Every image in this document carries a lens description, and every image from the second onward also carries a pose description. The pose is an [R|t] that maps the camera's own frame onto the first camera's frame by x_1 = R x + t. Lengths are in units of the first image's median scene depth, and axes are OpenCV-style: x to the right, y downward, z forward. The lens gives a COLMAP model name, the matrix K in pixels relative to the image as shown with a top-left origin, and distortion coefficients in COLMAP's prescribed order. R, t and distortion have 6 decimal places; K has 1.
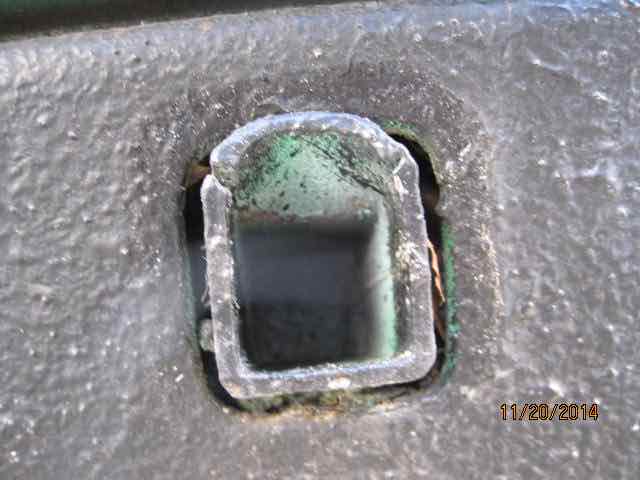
lens RADIAL K [[688.0, 0, 319.6], [0, 688.0, 241.3], [0, 0, 1]] dist [-0.168069, 0.000000]
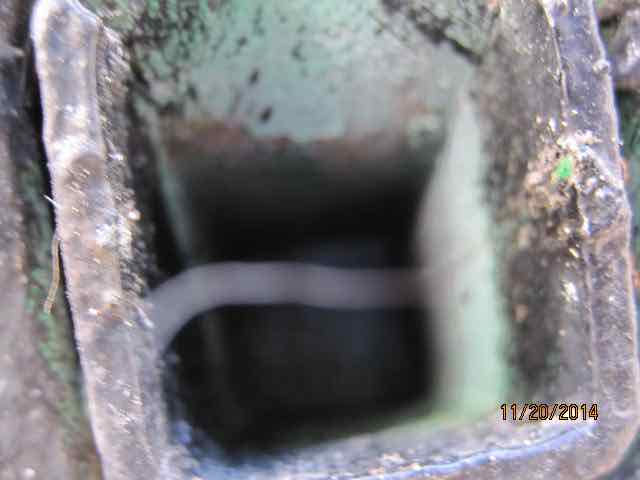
lens RADIAL K [[688.0, 0, 320.8], [0, 688.0, 237.9], [0, 0, 1]] dist [-0.168069, 0.000000]
pose [[0.998563, -0.053596, -0.000331, -0.015985], [0.053529, 0.997586, -0.044245, 0.063993], [0.002702, 0.044164, 0.999021, 0.568398]]
